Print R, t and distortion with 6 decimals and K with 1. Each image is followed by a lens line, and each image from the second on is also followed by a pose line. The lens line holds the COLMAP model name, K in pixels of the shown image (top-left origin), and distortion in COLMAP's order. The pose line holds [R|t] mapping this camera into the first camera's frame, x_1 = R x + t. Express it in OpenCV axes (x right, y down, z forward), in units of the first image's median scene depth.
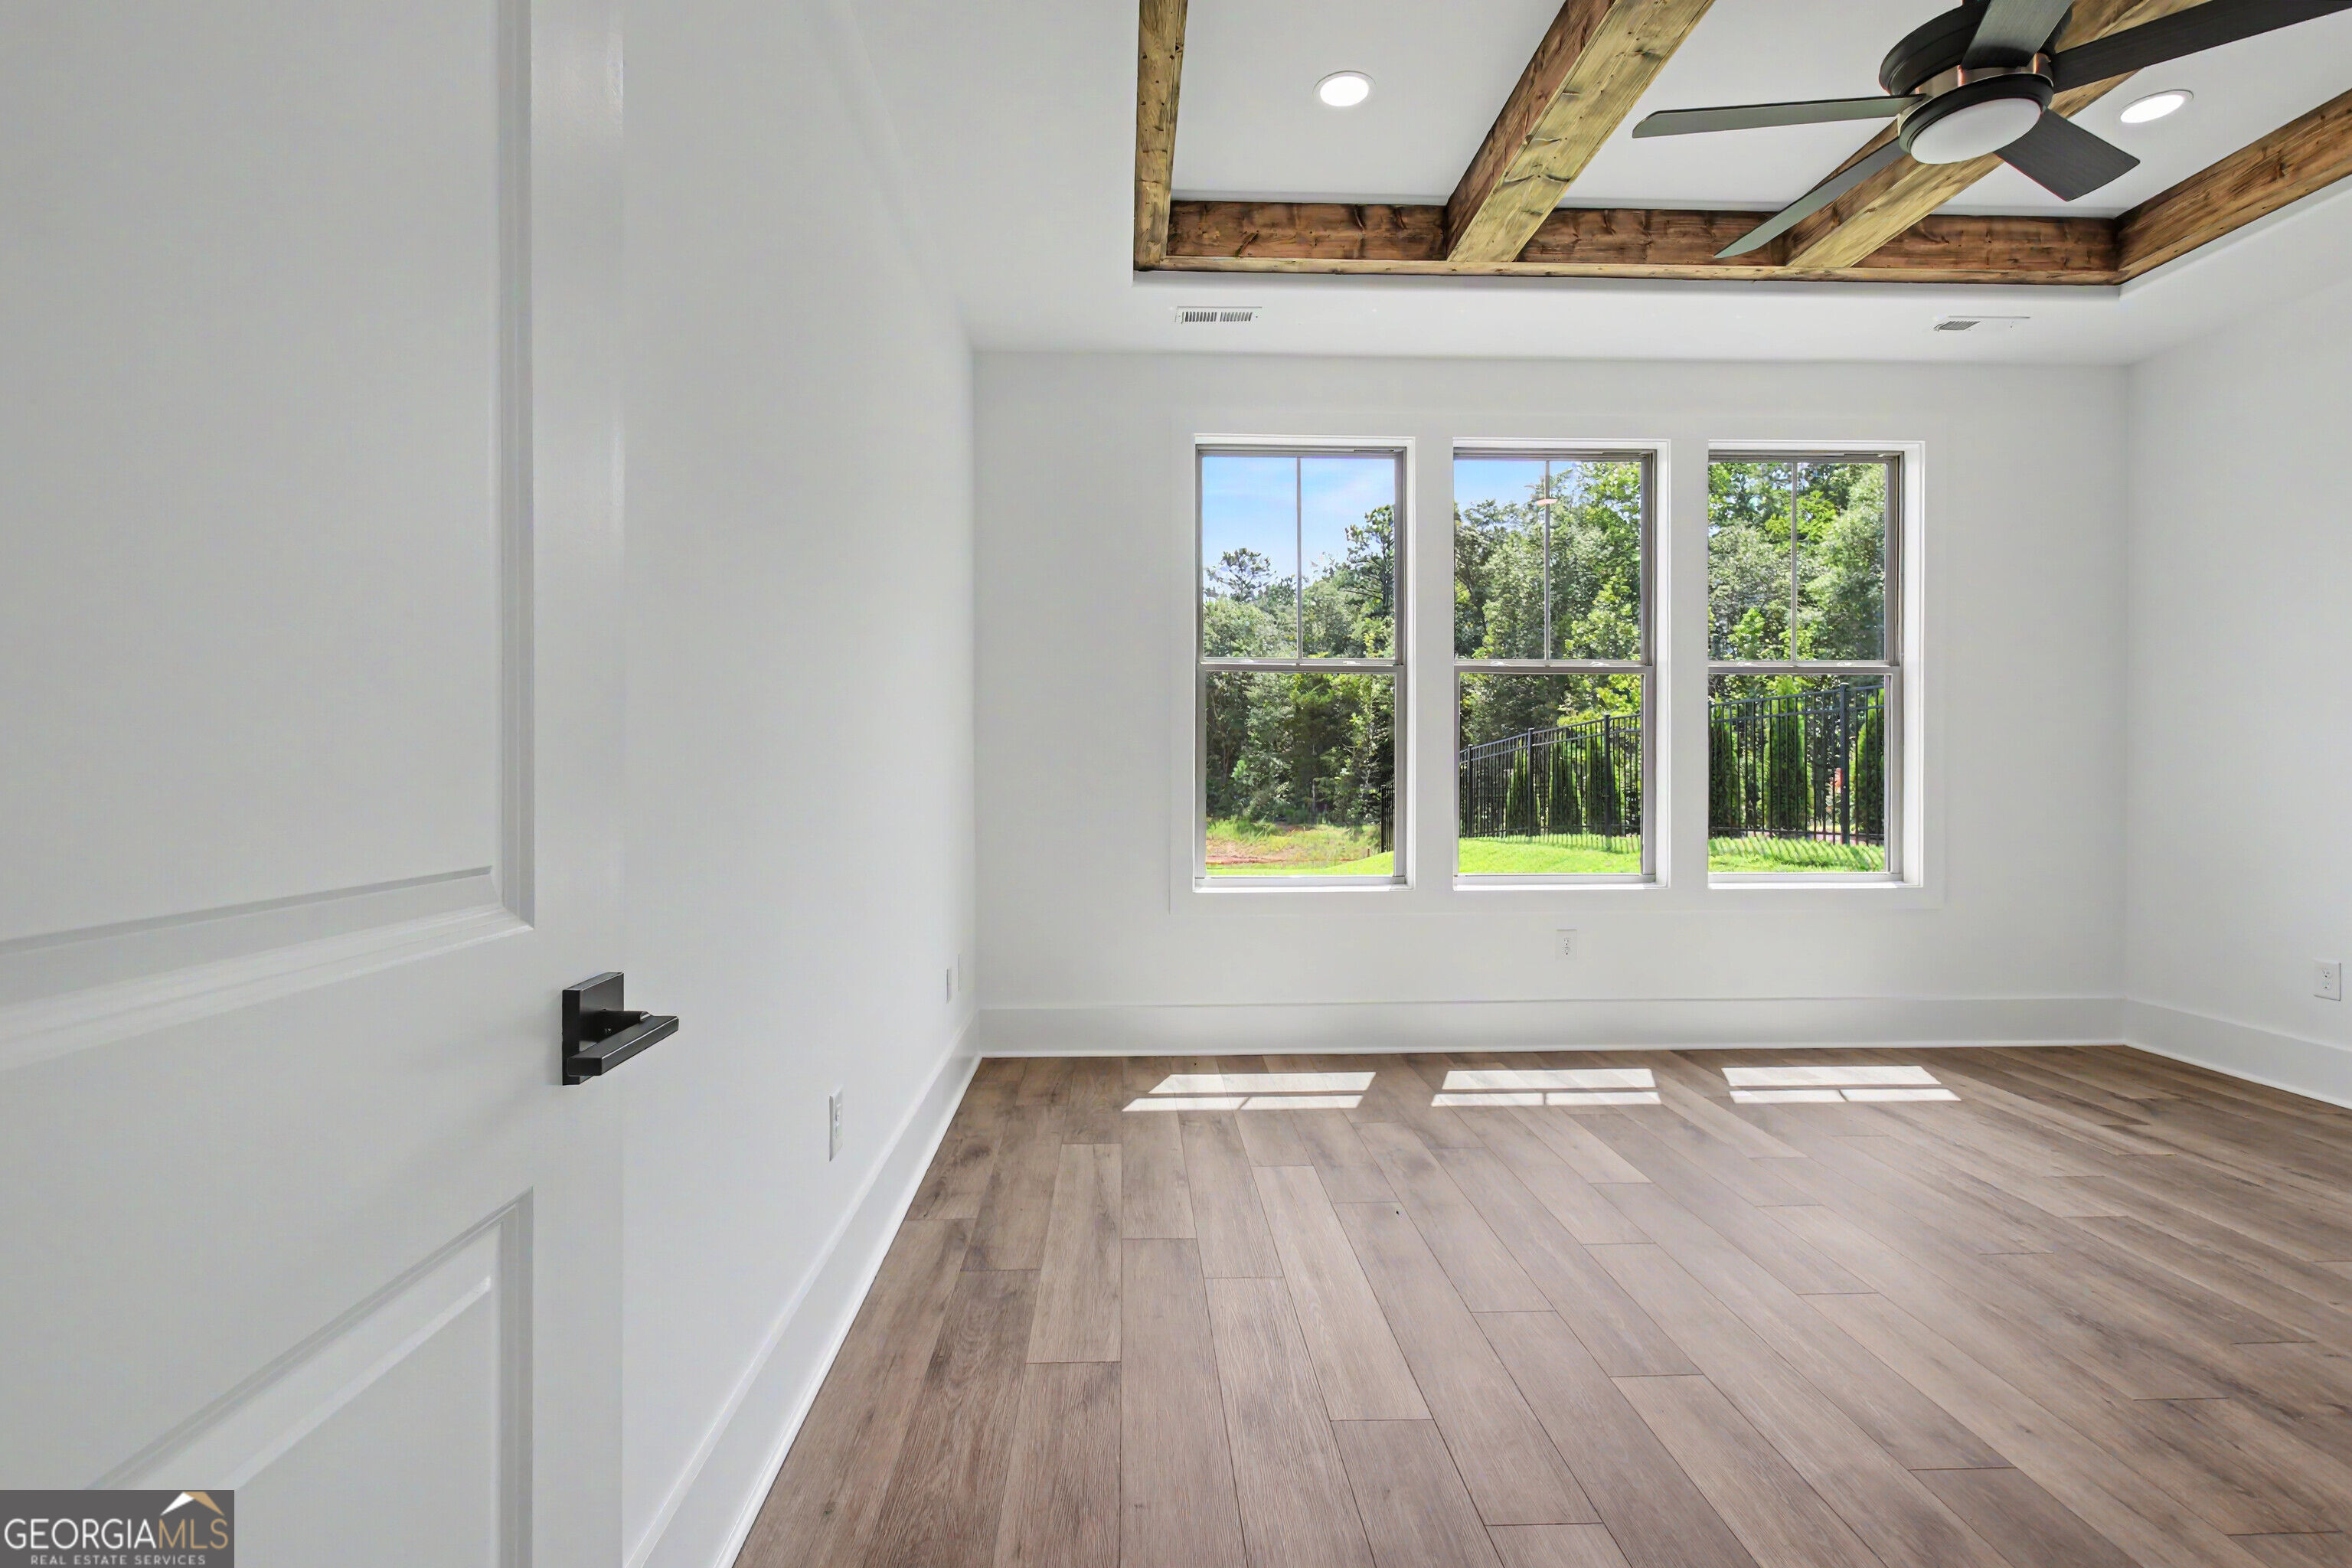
lens RADIAL K [[1105.2, 0, 1173.8], [0, 1105.2, 769.2], [0, 0, 1]] dist [0.009975, -0.003426]
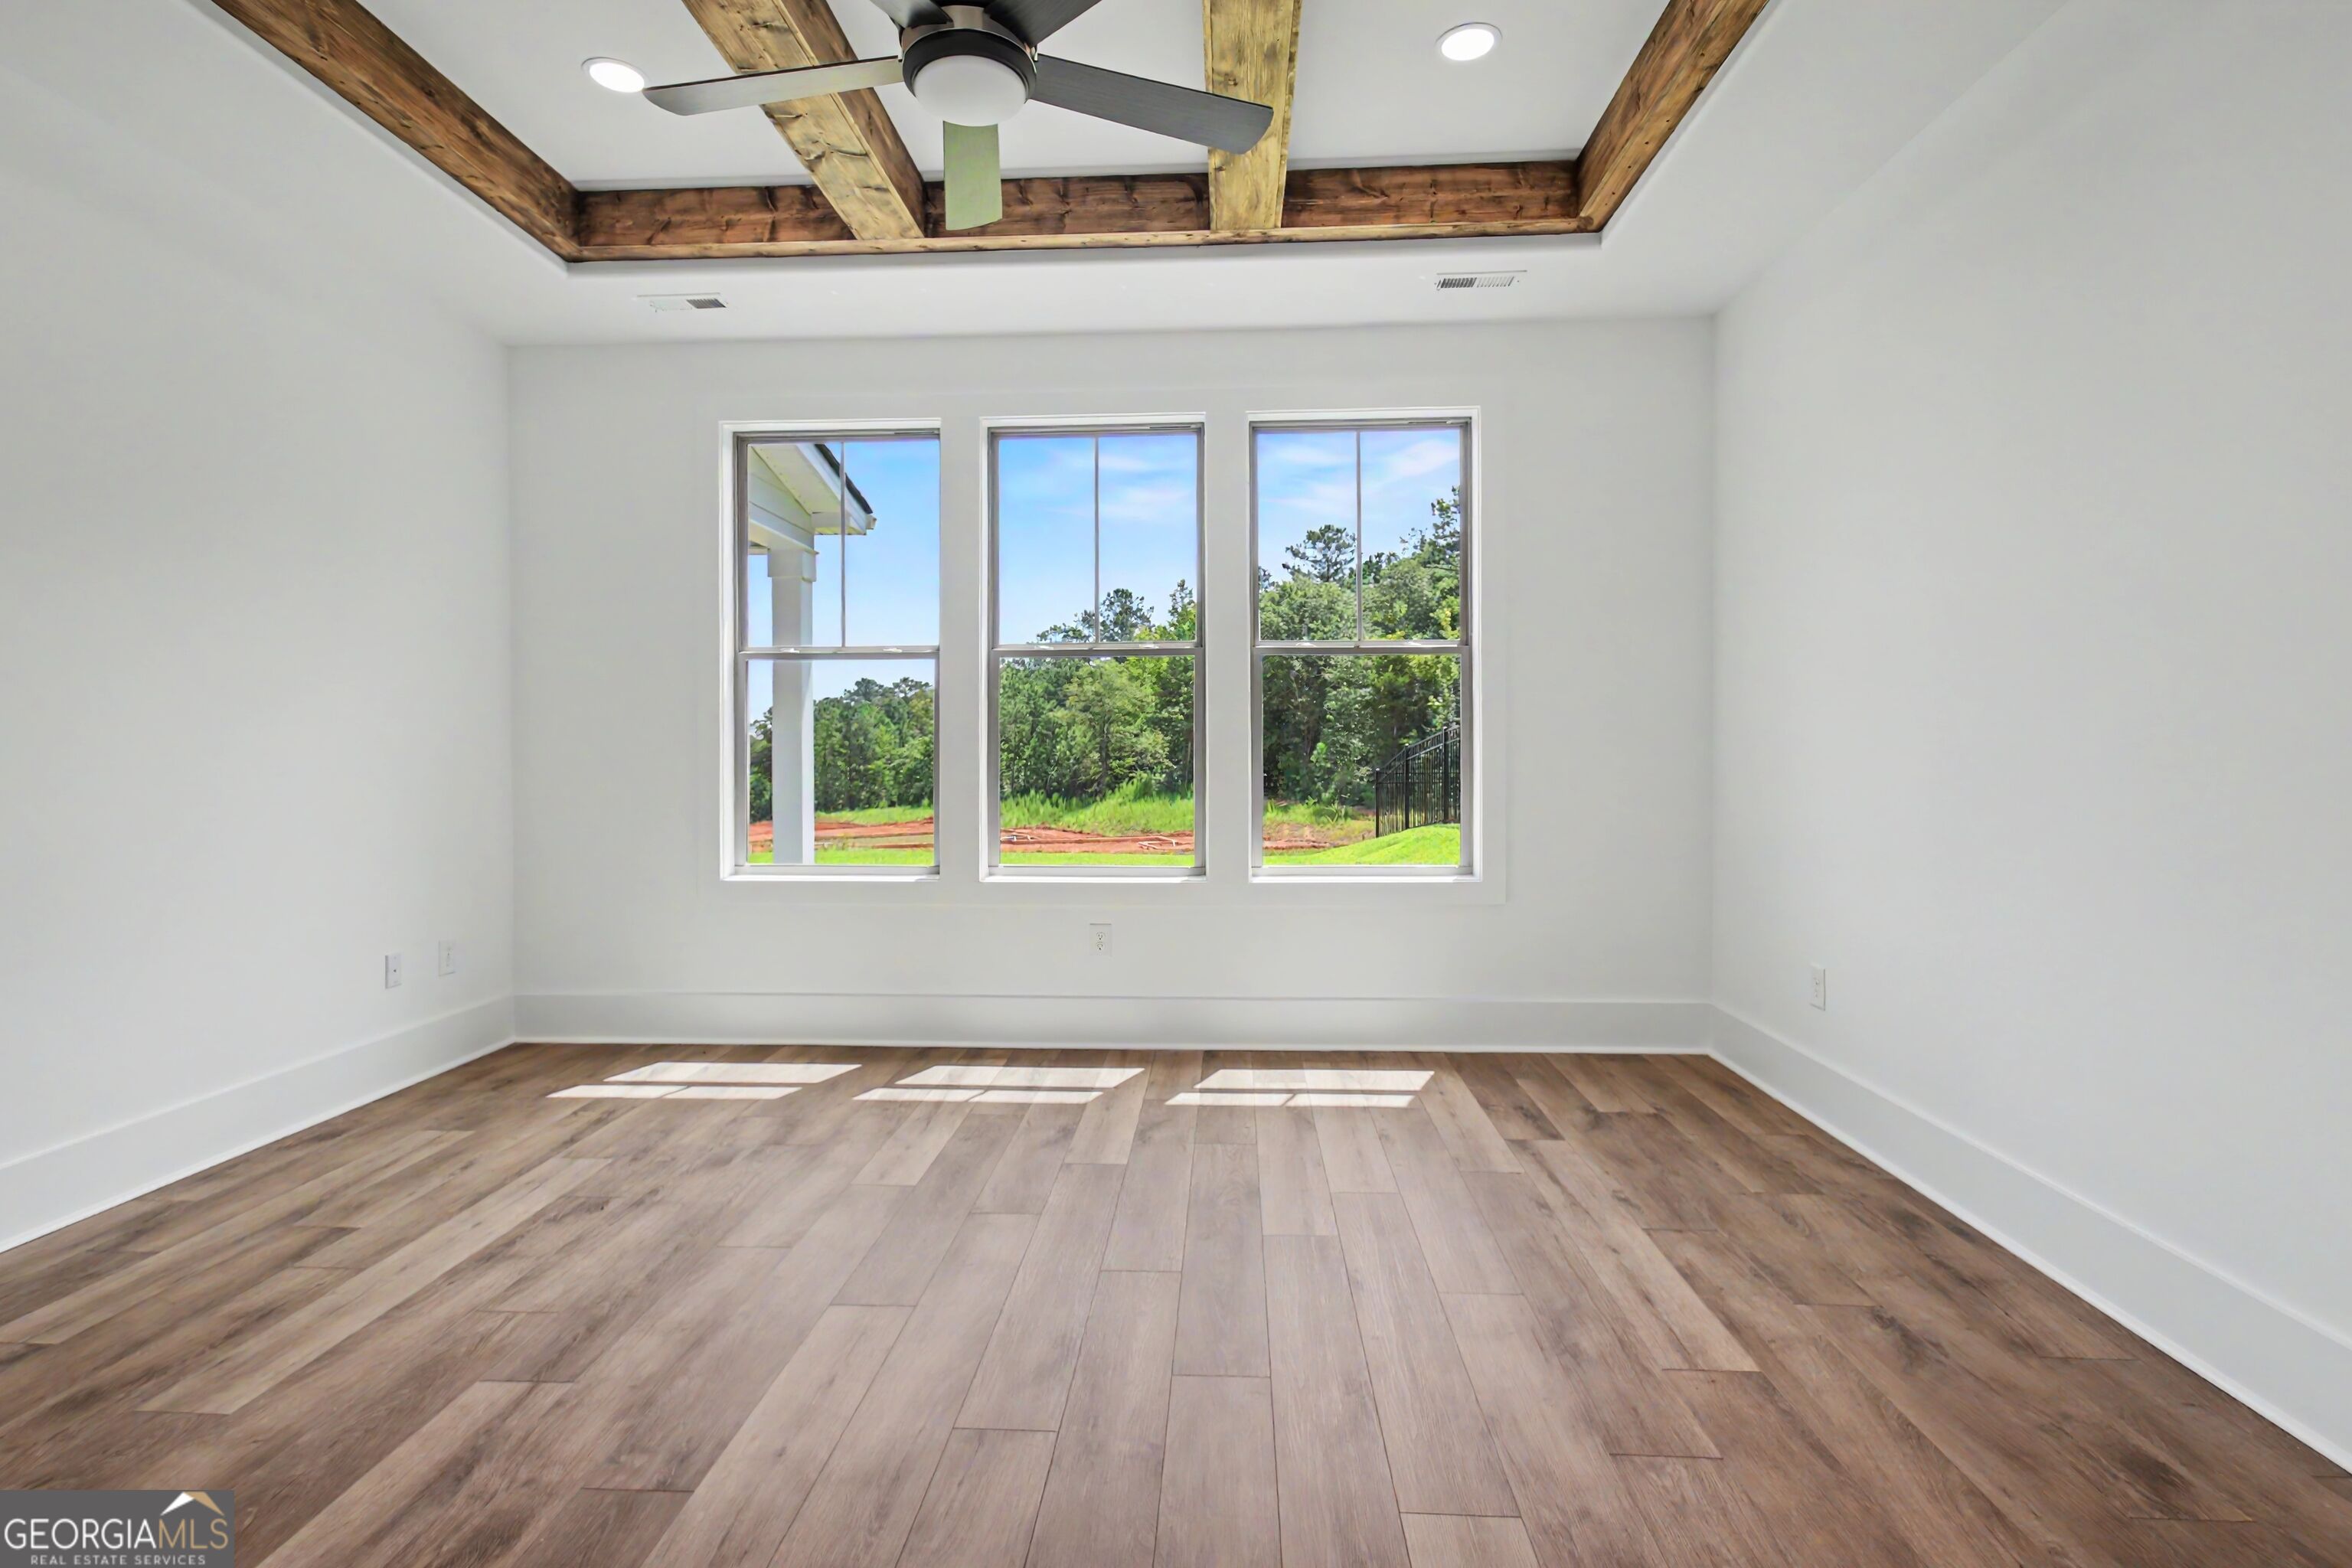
lens RADIAL K [[1117.7, 0, 1171.3], [0, 1117.7, 755.0], [0, 0, 1]] dist [0.009841, -0.001267]
pose [[0.995257, -0.002442, -0.097249, 0.611905], [0.002705, 0.999993, 0.002573, -0.004203], [0.097242, -0.002824, 0.995257, 0.037677]]
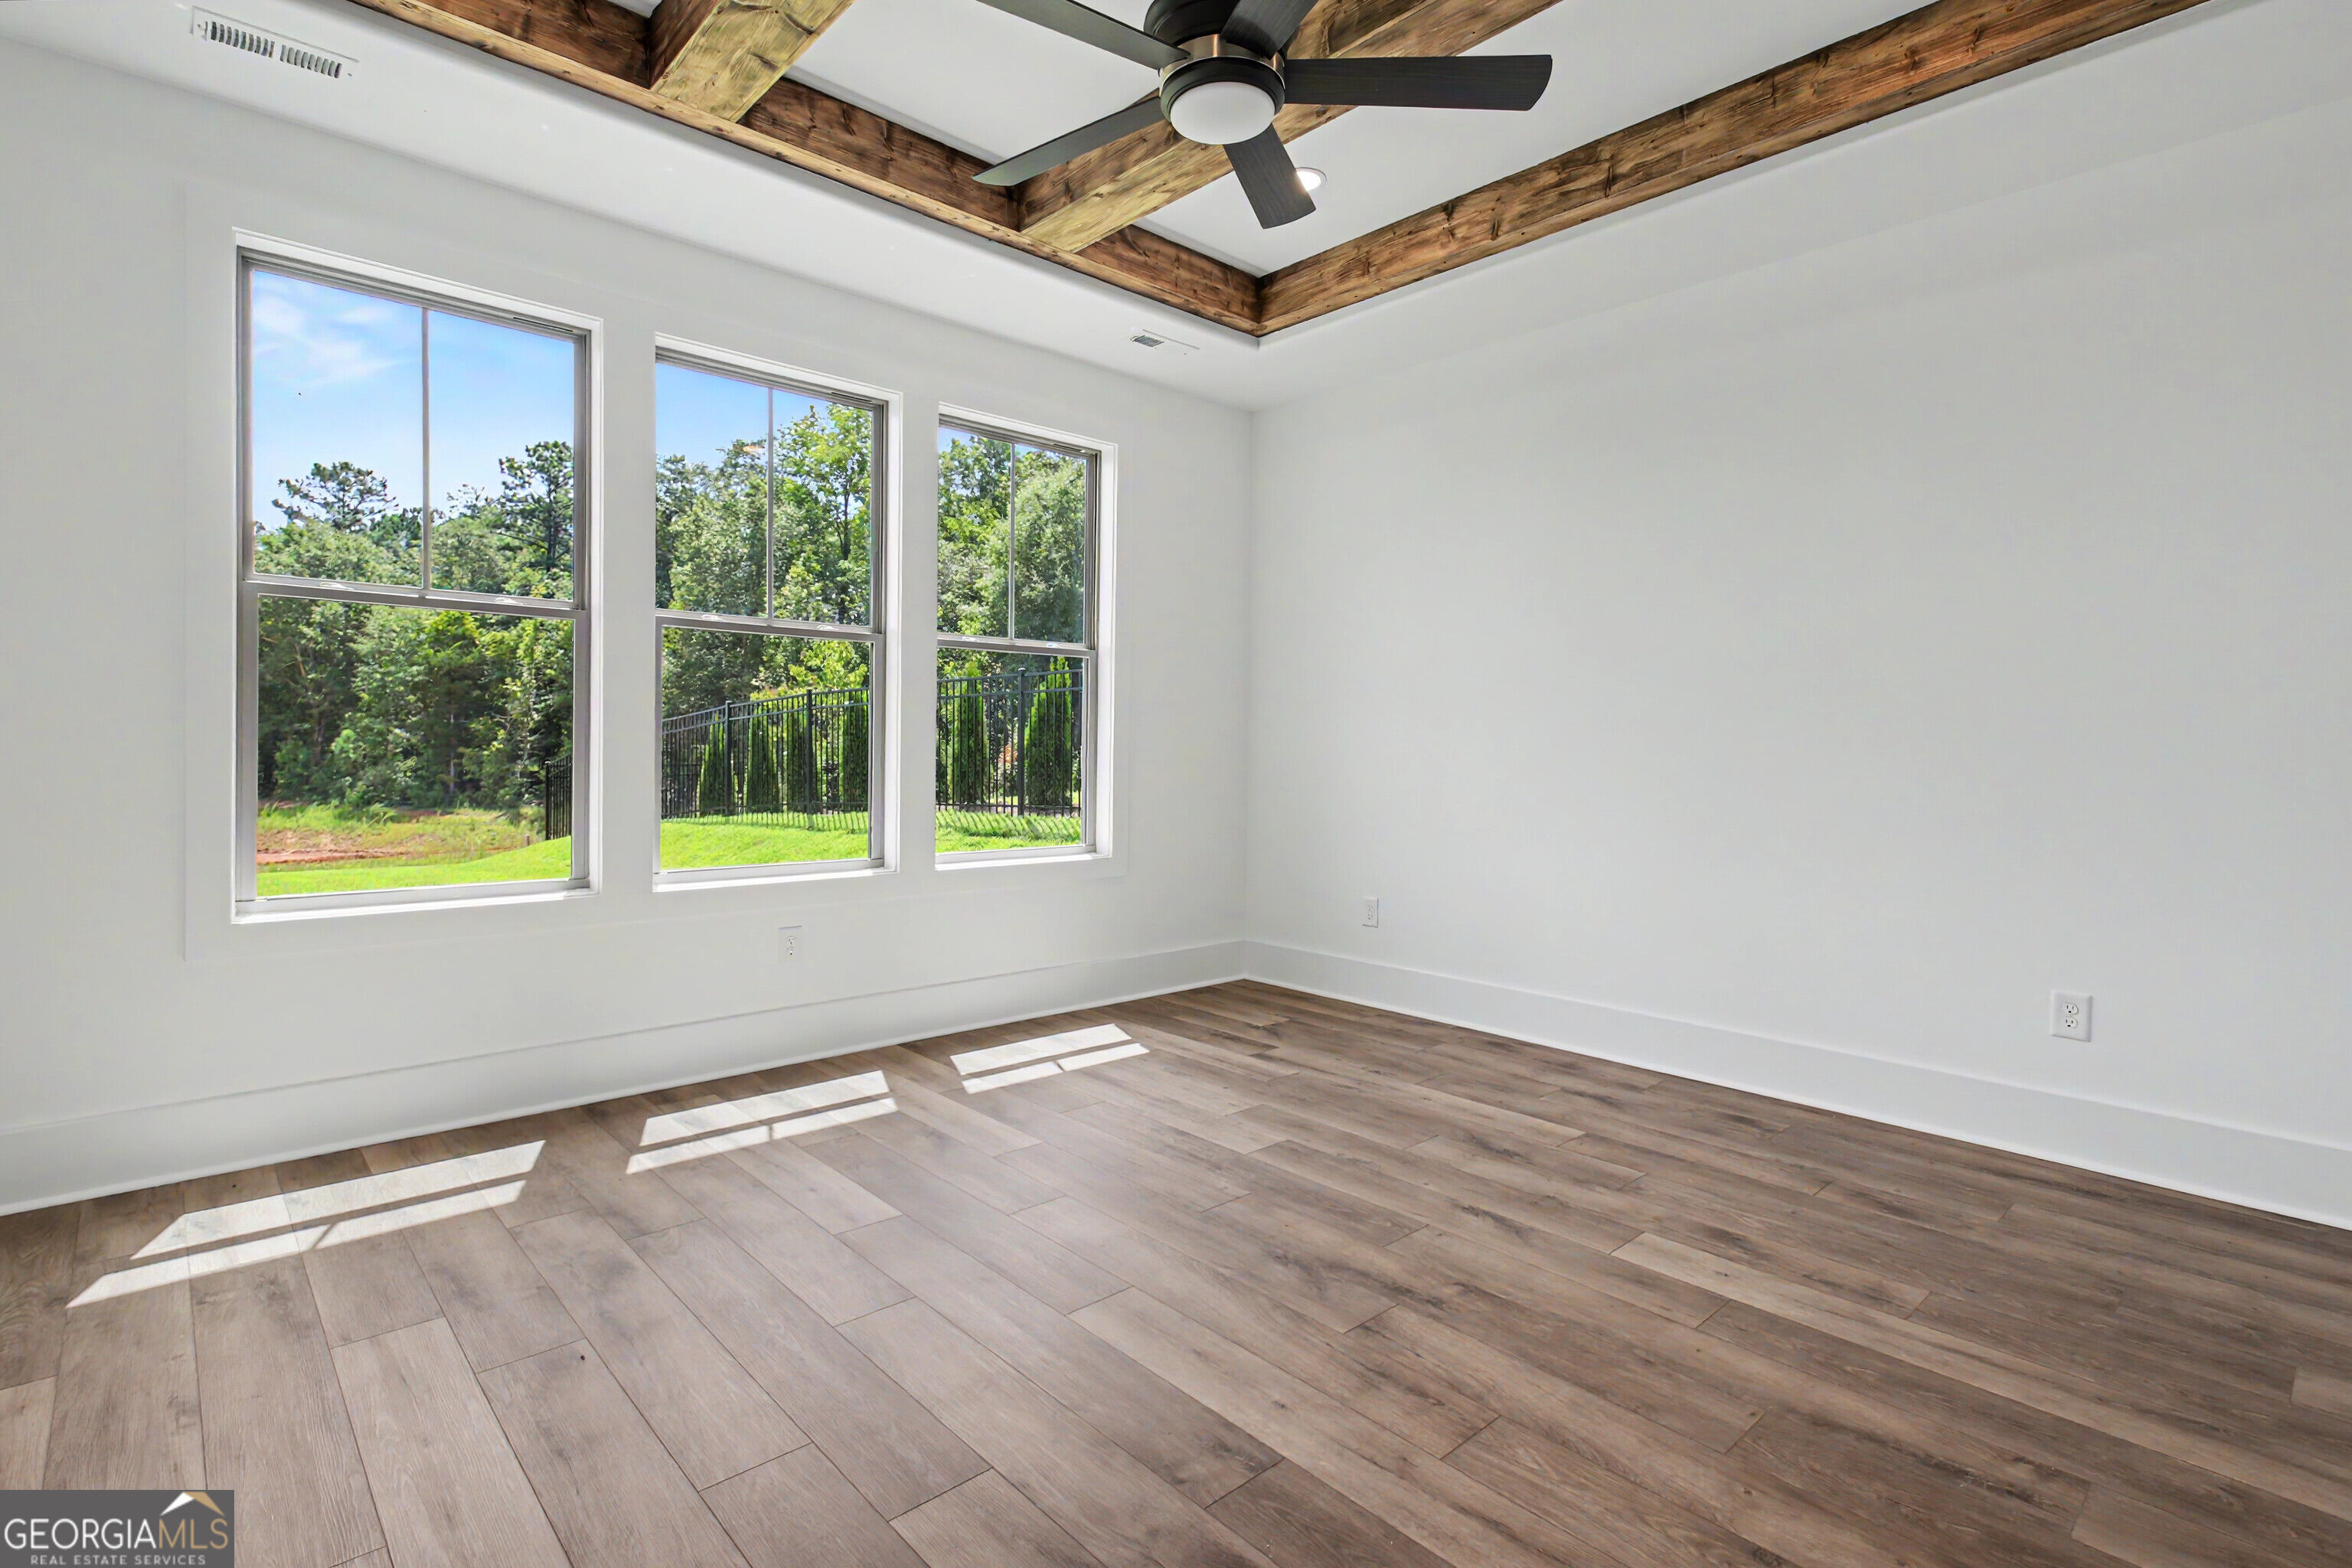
lens RADIAL K [[1115.8, 0, 1169.3], [0, 1115.8, 761.6], [0, 0, 1]] dist [0.009808, -0.001507]
pose [[0.768330, 0.000102, 0.640054, 0.021608], [-0.009375, 0.999895, 0.011095, 0.001150], [-0.639985, -0.014525, 0.768250, 0.151949]]
